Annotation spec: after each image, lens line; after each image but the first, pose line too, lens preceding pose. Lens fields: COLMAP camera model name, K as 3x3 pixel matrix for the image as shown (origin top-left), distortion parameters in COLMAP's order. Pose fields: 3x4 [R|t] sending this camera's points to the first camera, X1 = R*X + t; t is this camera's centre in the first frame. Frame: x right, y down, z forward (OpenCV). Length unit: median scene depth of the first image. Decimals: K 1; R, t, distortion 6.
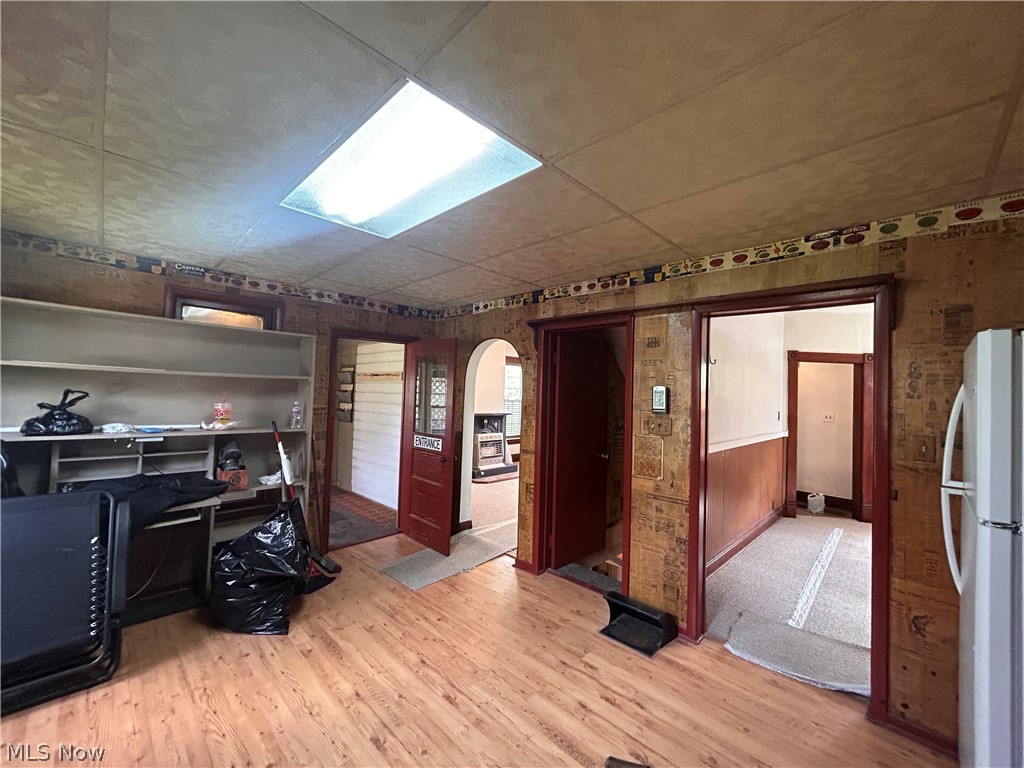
lens RADIAL K [[416.8, 0, 513.9], [0, 416.8, 384.4], [0, 0, 1]] dist [0.003773, 0.001215]
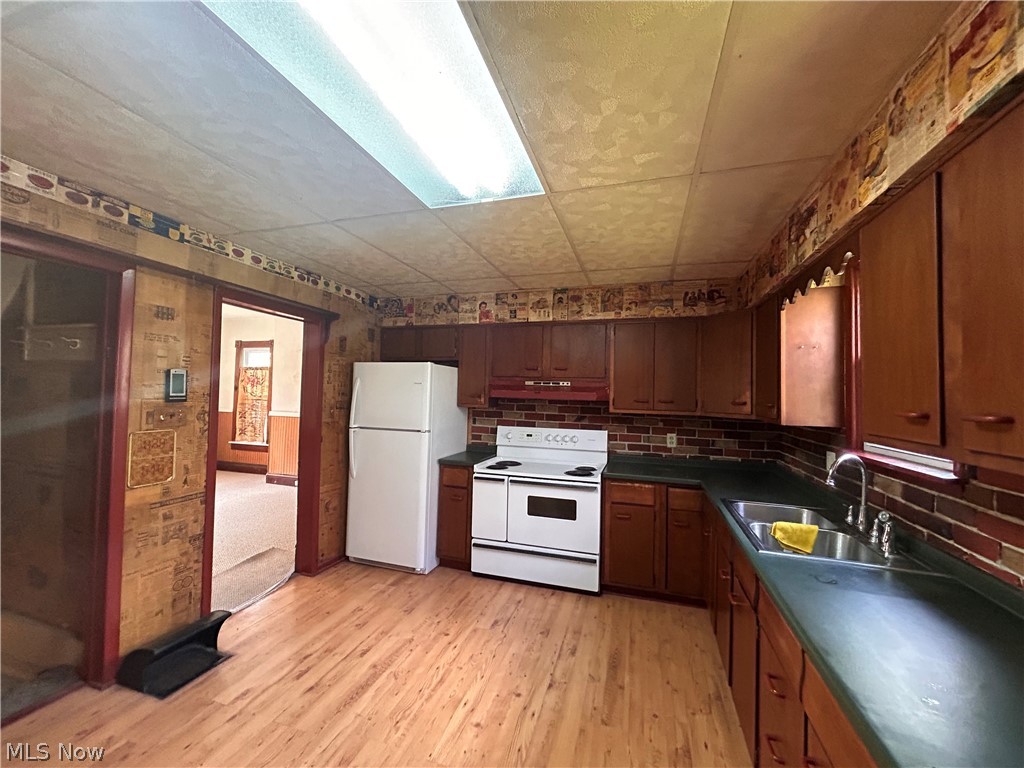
lens RADIAL K [[416.8, 0, 512.4], [0, 416.8, 382.8], [0, 0, 1]] dist [0.003773, 0.001215]
pose [[-0.455312, -0.016011, 0.890188, -0.729943], [-0.058179, 0.998236, -0.011803, 0.003891], [-0.888429, -0.057165, -0.455440, 0.815824]]
